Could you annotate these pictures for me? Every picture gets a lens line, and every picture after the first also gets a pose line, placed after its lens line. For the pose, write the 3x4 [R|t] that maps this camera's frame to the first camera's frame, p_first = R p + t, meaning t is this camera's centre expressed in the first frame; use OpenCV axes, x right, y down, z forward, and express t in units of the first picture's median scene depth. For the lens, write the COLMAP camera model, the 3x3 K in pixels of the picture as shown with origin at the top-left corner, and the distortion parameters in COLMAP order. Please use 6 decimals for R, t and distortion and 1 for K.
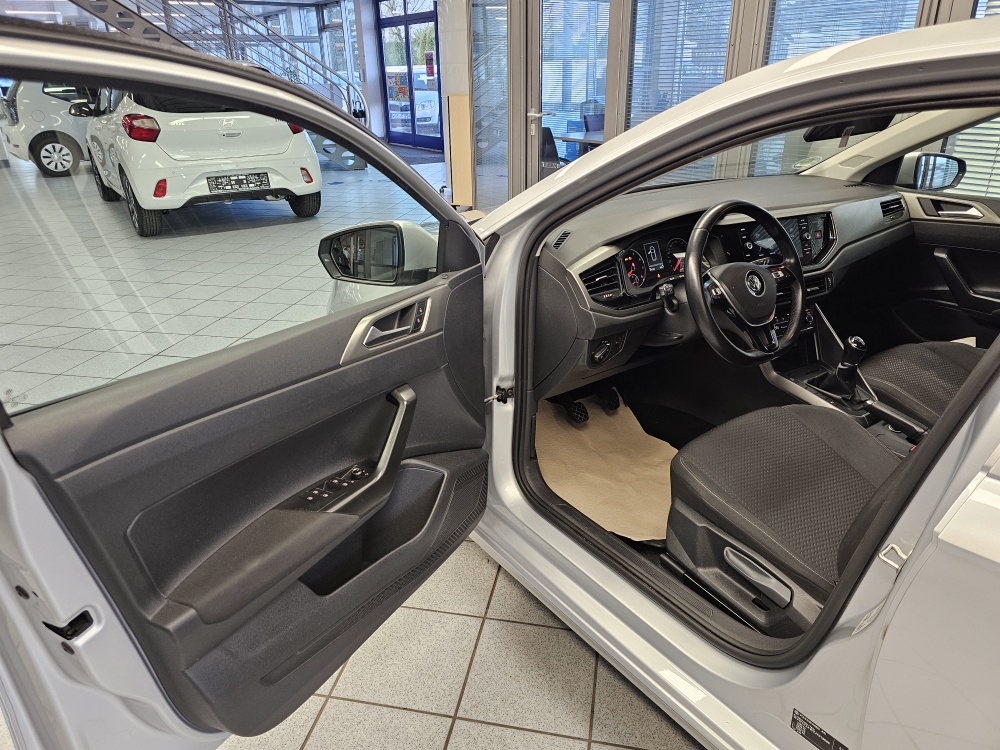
lens RADIAL K [[661.0, 0, 500.0], [0, 661.0, 375.0], [0, 0, 1]] dist [0.046781, -0.038246]
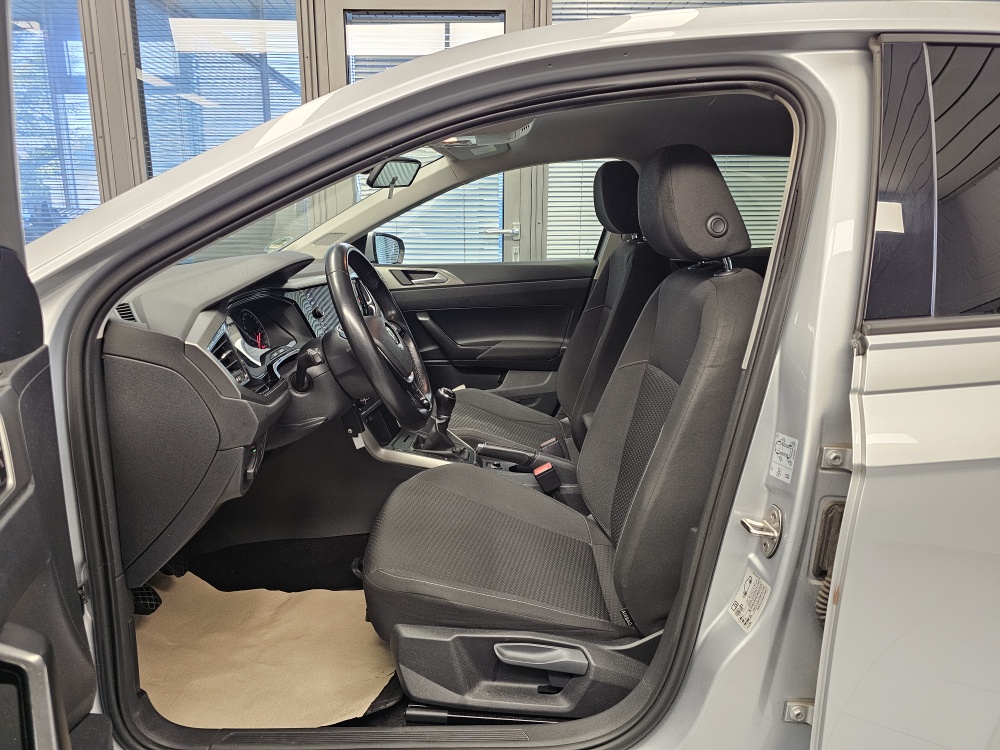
lens RADIAL K [[661.0, 0, 500.0], [0, 661.0, 375.0], [0, 0, 1]] dist [0.046781, -0.038246]
pose [[0.571759, -0.165953, 0.803462, -0.193691], [0.326022, 0.944642, -0.036890, -0.011834], [-0.752862, 0.283039, 0.594212, 0.350895]]
